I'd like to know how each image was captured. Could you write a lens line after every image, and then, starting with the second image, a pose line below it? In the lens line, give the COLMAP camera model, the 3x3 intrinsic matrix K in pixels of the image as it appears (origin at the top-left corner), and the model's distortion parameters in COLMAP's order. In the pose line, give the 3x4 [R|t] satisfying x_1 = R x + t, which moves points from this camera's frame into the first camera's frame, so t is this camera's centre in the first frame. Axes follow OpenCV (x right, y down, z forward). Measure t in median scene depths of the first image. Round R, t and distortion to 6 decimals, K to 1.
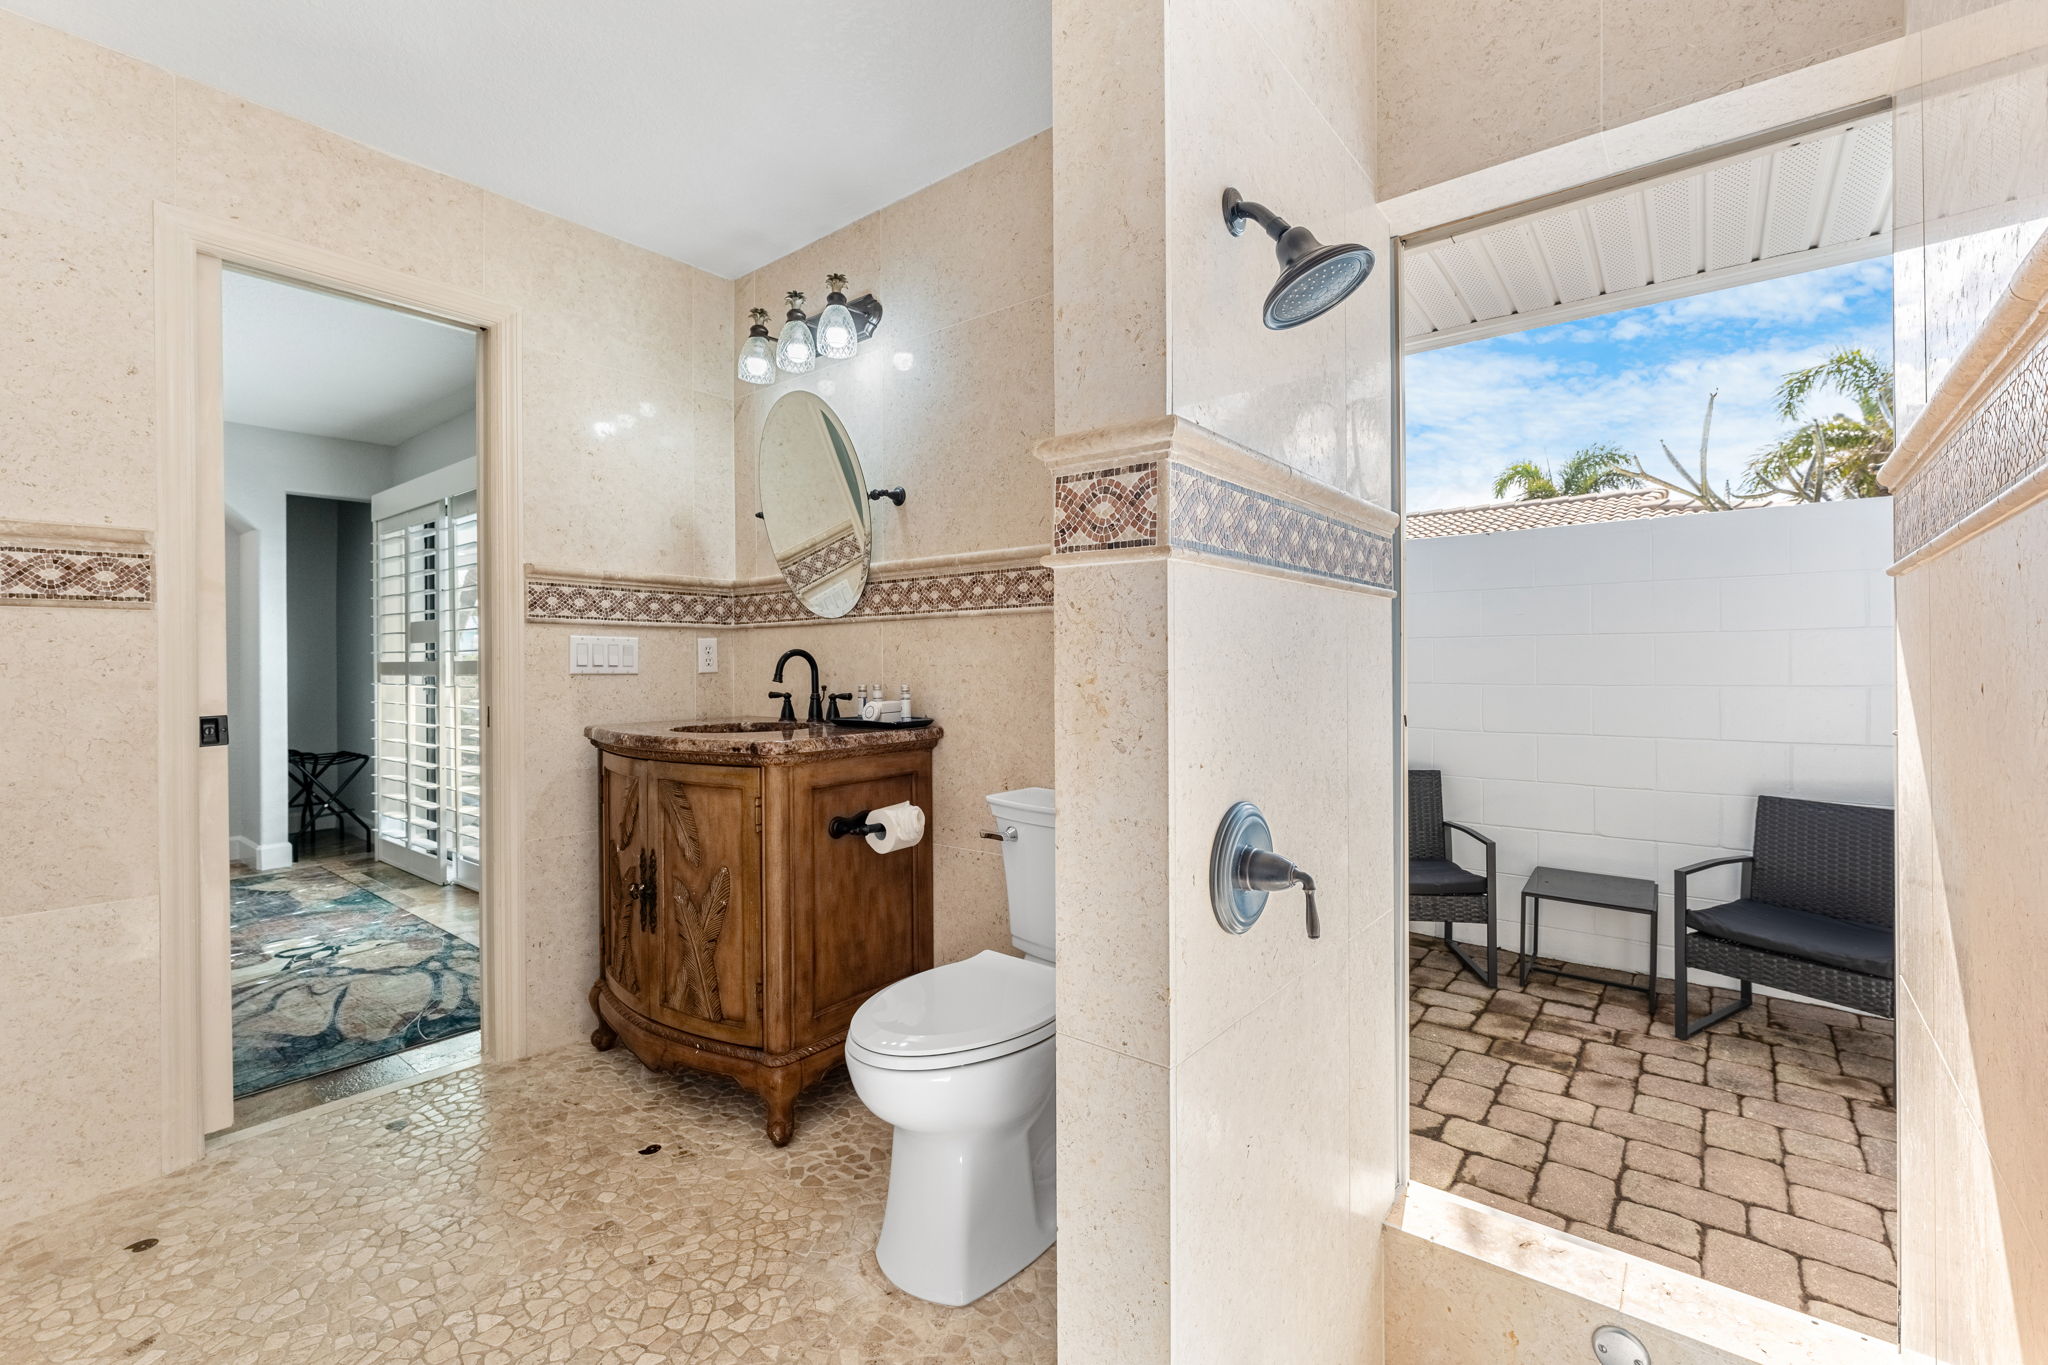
lens RADIAL K [[867.1, 0, 1031.6], [0, 867.1, 662.1], [0, 0, 1]] dist [0.004087, 0.000166]
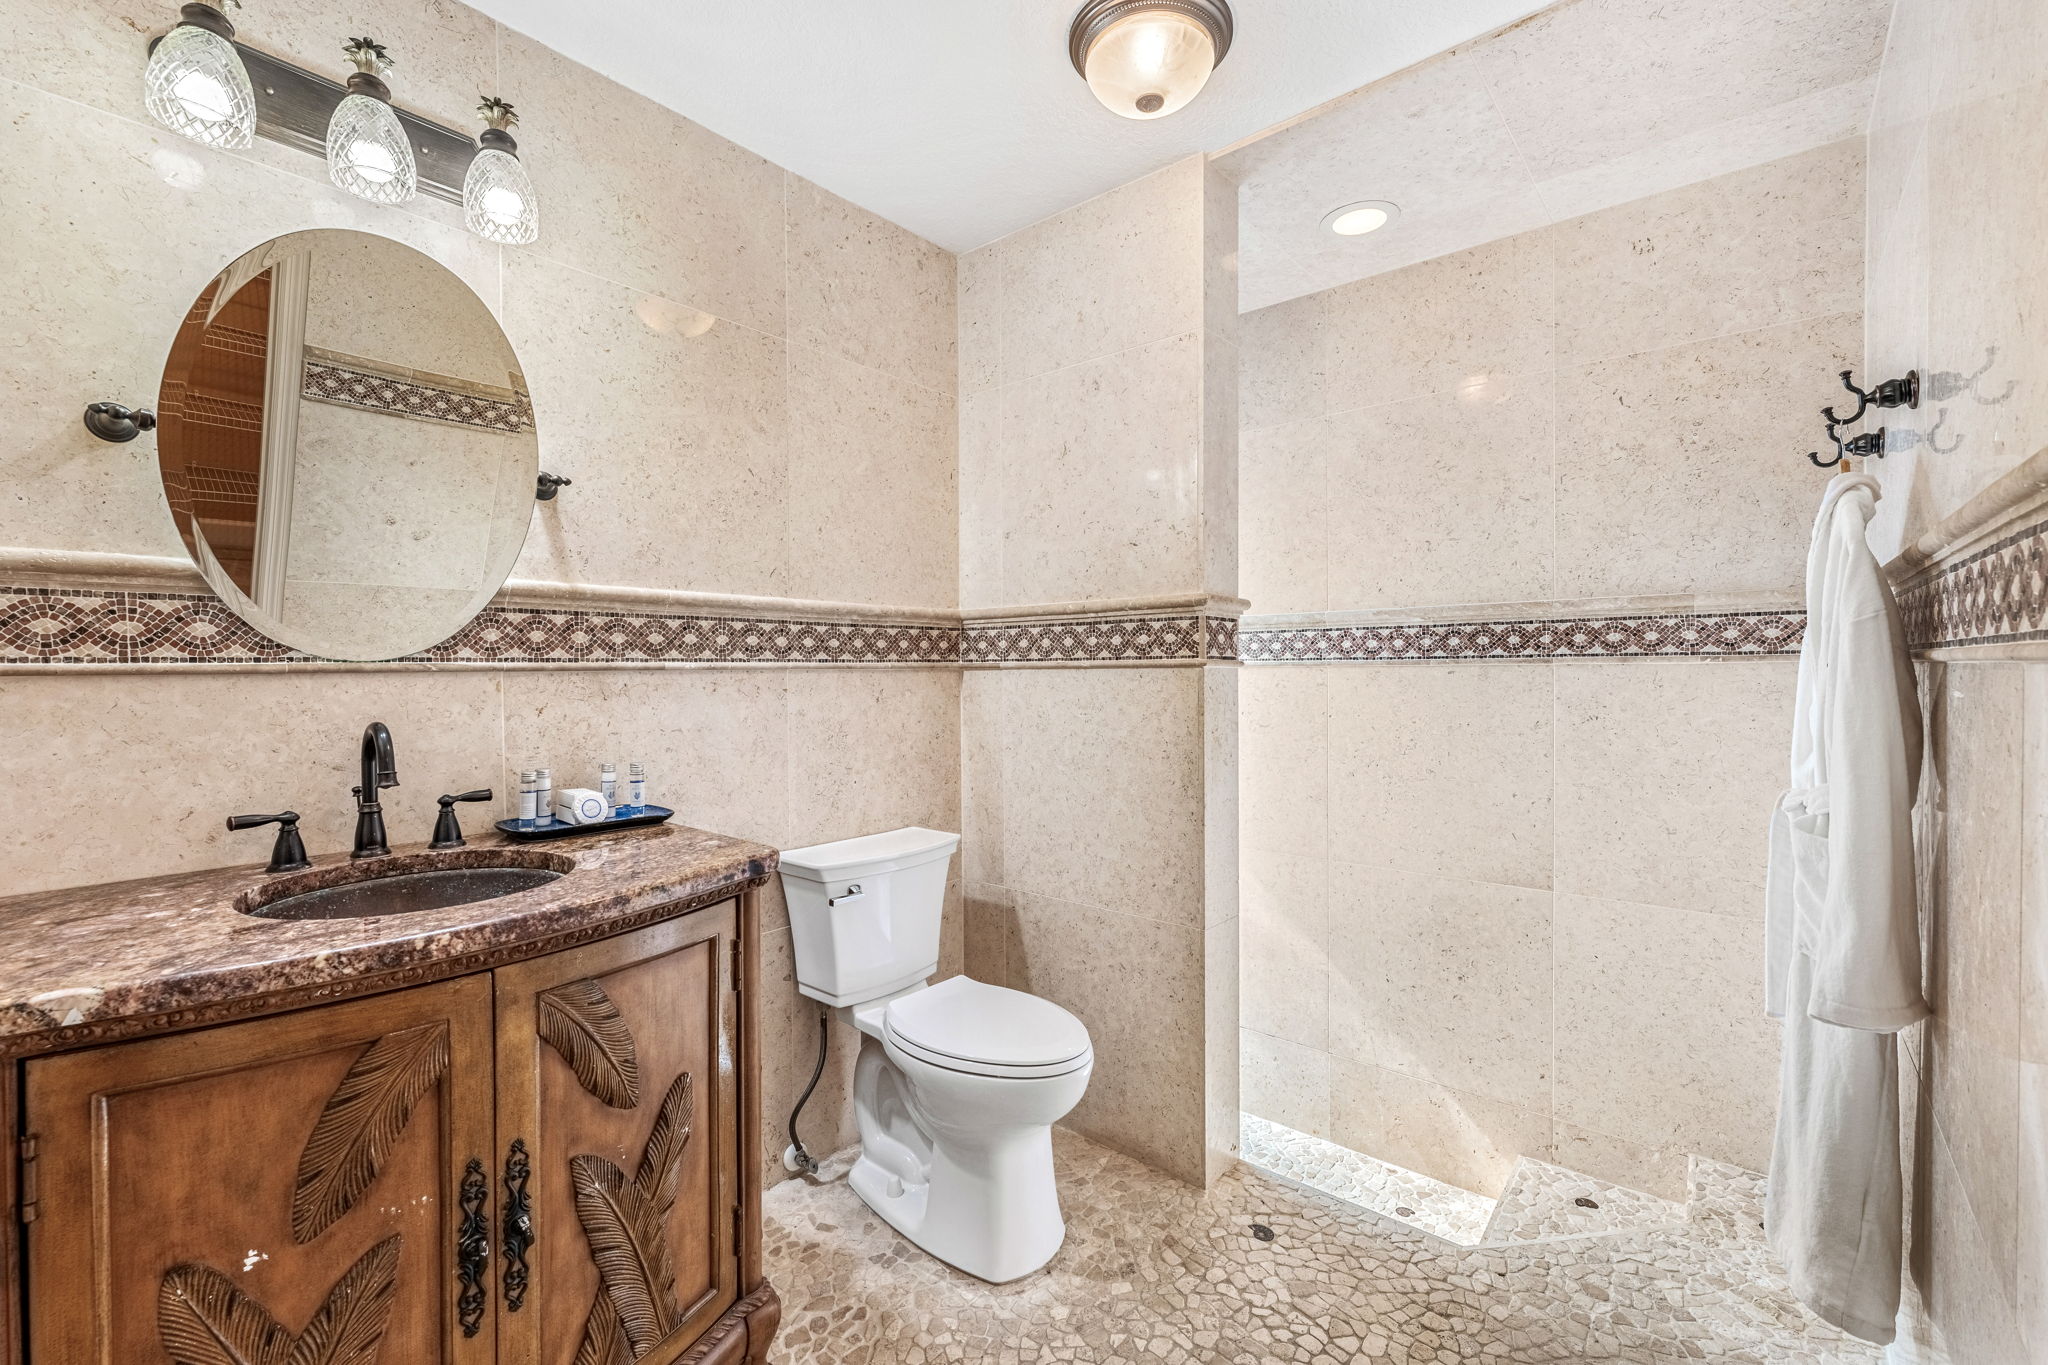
lens RADIAL K [[824.6, 0, 1029.2], [0, 824.6, 682.0], [0, 0, 1]] dist [0.001510, 0.000200]
pose [[0.054777, -0.008851, 0.998459, -0.822313], [0.002833, 0.999958, 0.008709, -0.046771], [-0.998495, 0.002351, 0.054800, 0.628920]]
